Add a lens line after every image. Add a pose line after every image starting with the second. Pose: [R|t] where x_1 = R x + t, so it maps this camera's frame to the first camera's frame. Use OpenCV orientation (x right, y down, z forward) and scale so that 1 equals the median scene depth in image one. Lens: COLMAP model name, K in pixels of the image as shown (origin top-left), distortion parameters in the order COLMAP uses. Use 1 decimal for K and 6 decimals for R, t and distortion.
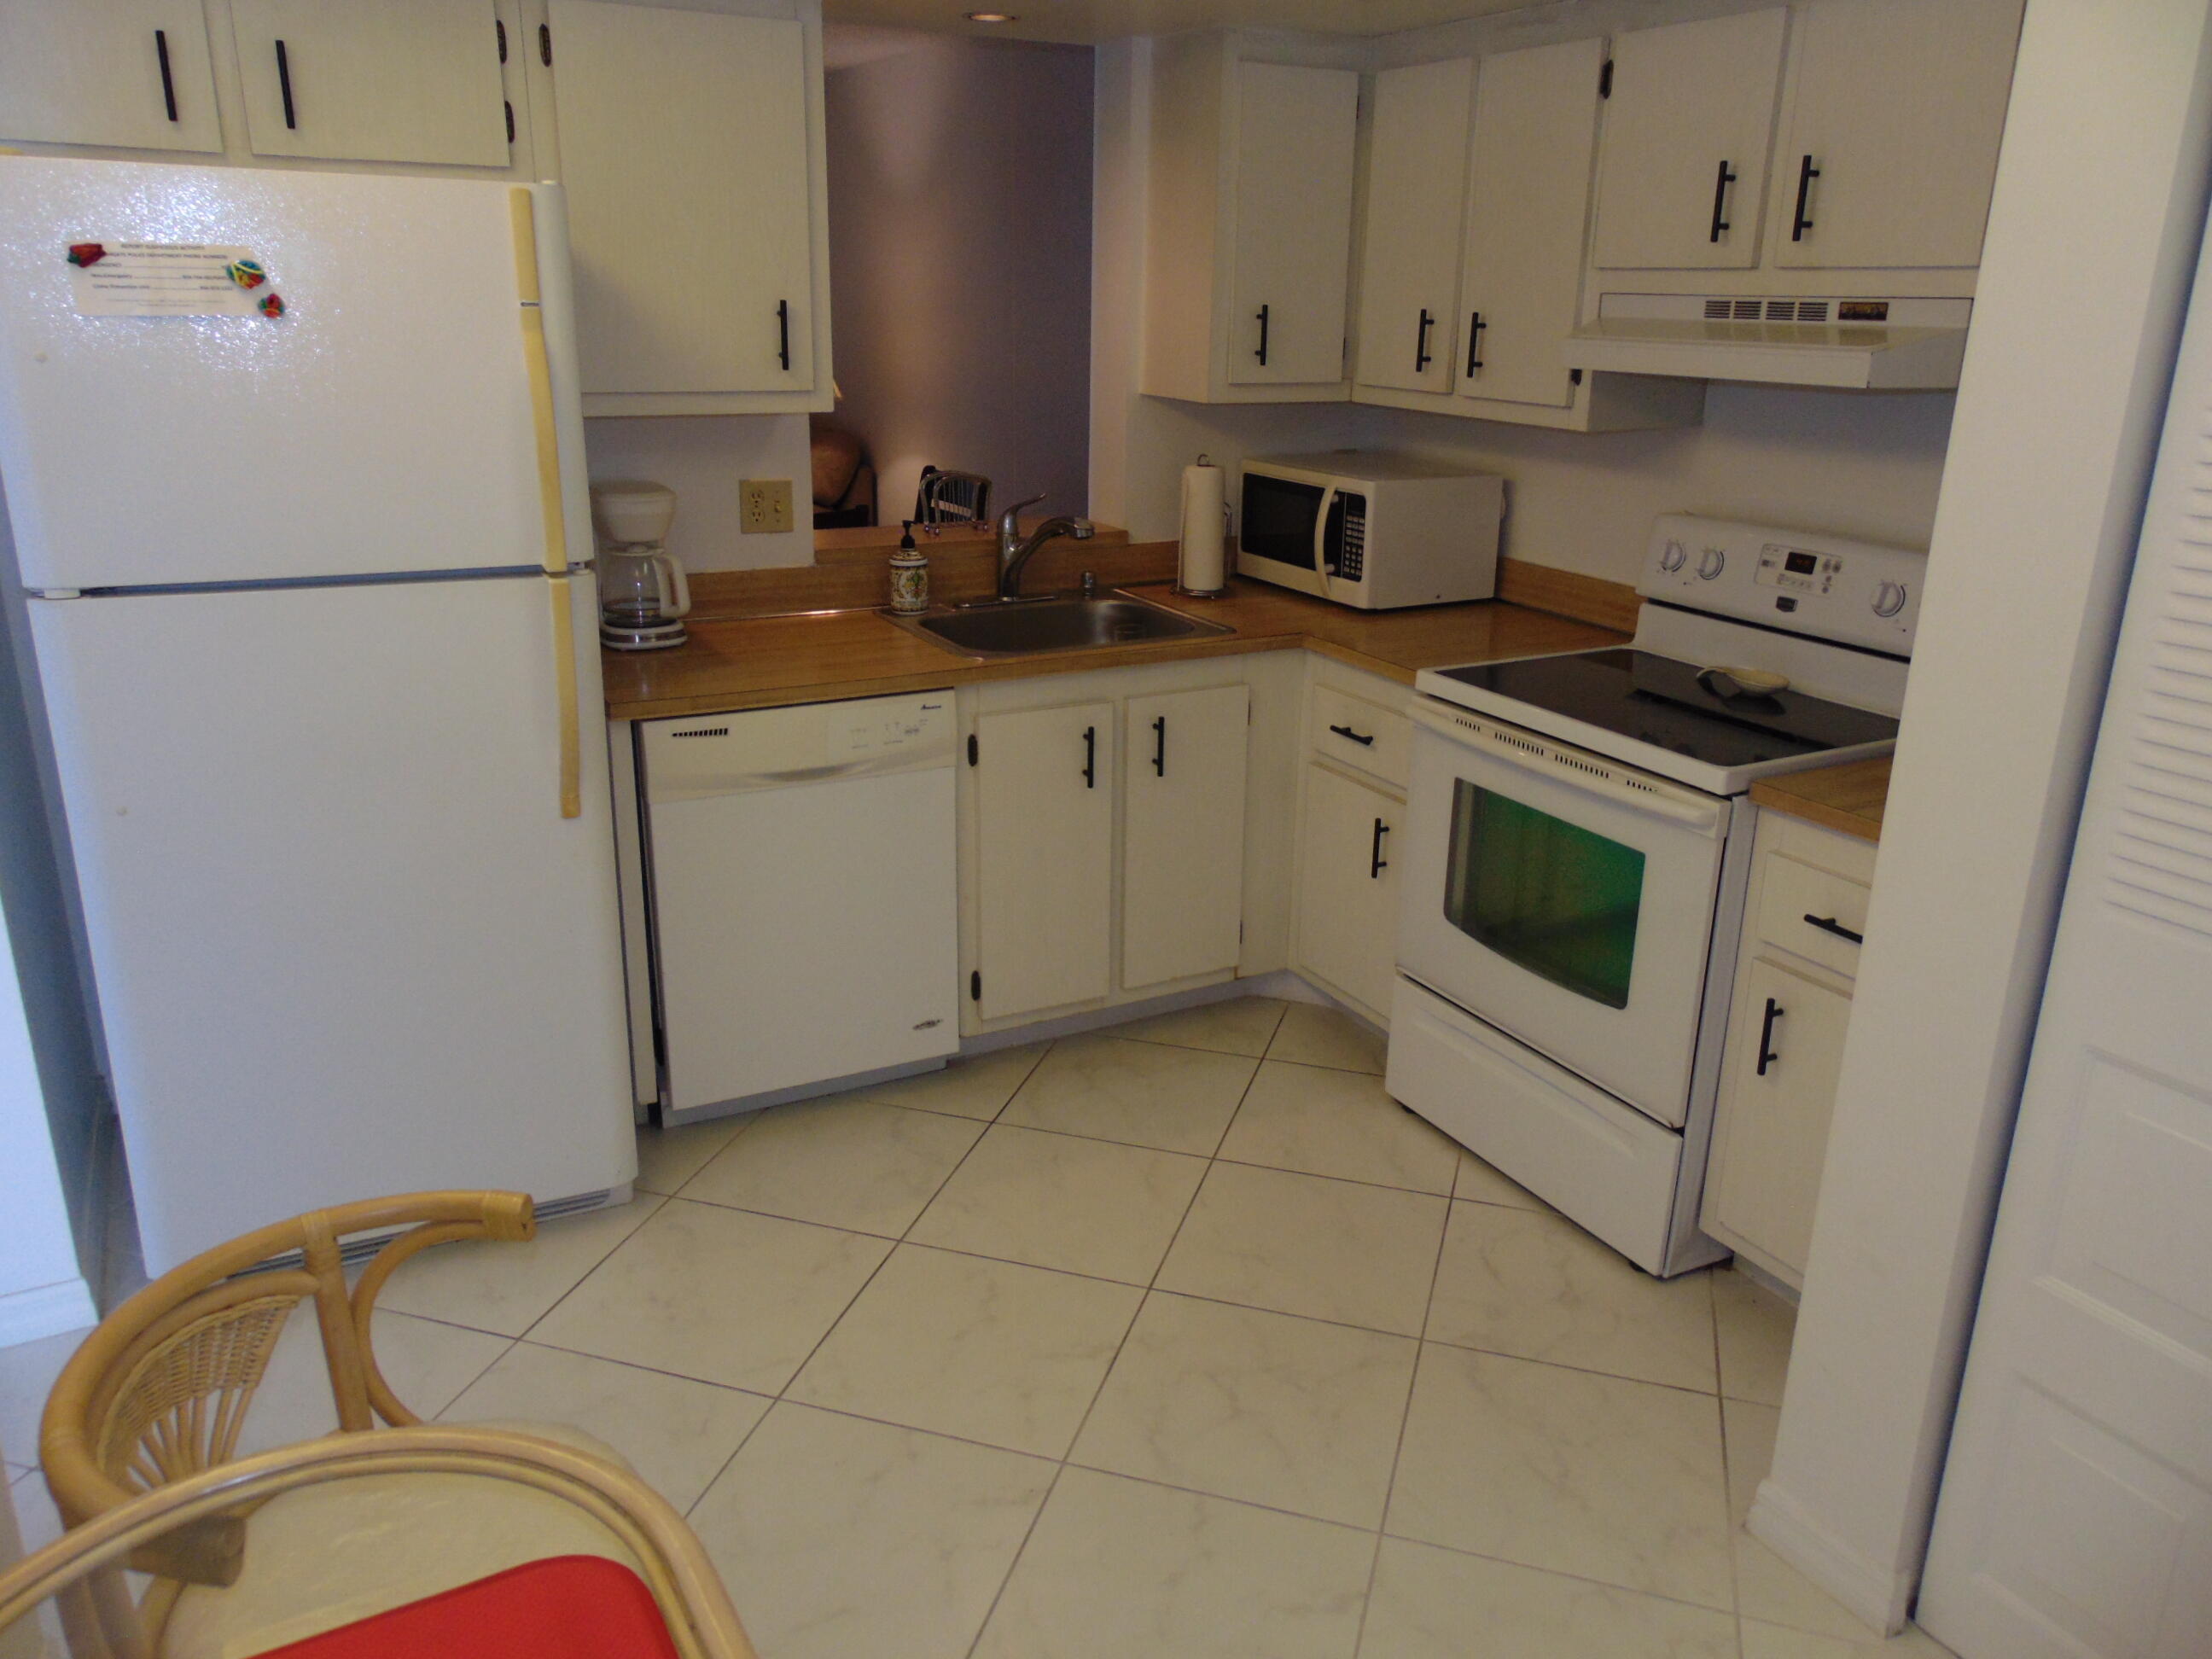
lens RADIAL K [[1654.4, 0, 1112.2], [0, 1654.4, 825.5], [0, 0, 1]] dist [-0.044748, 0.090679]
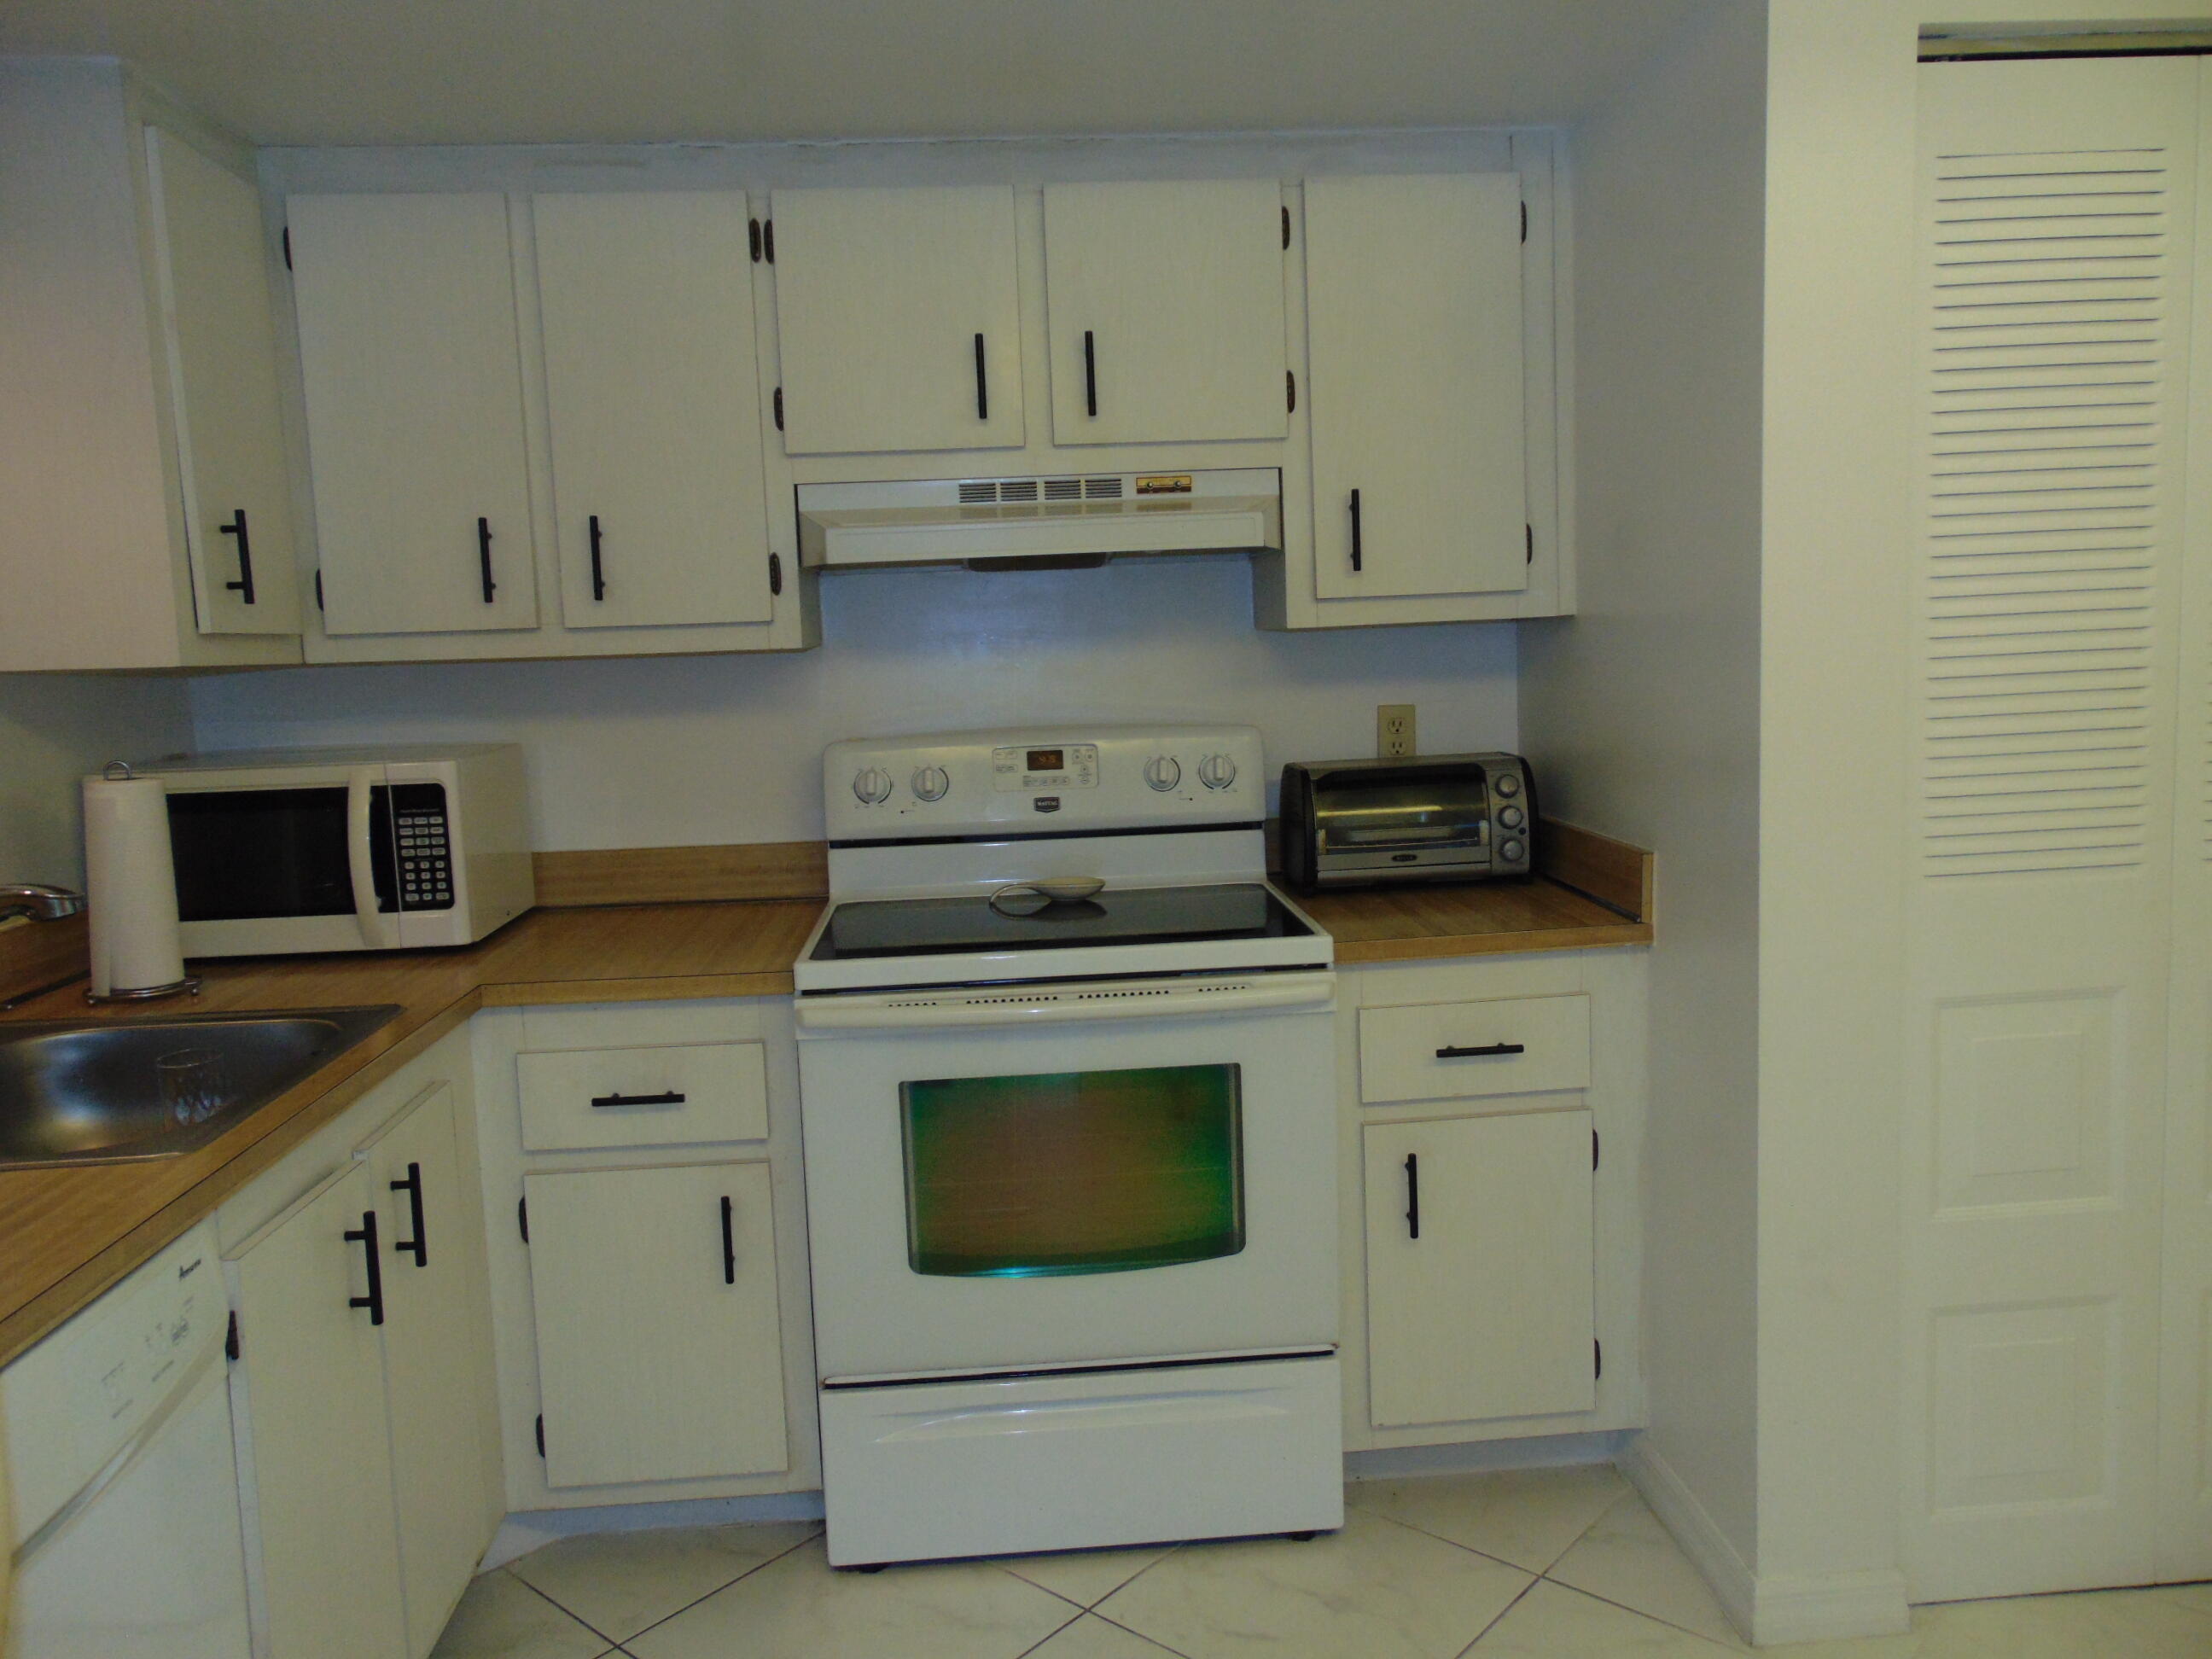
lens RADIAL K [[1654.4, 0, 1112.2], [0, 1654.4, 825.5], [0, 0, 1]] dist [-0.044748, 0.090679]
pose [[0.402640, -0.131803, 0.905819, -0.422989], [0.328826, 0.944350, -0.008755, -0.101994], [-0.854256, 0.301383, 0.423574, 0.571127]]
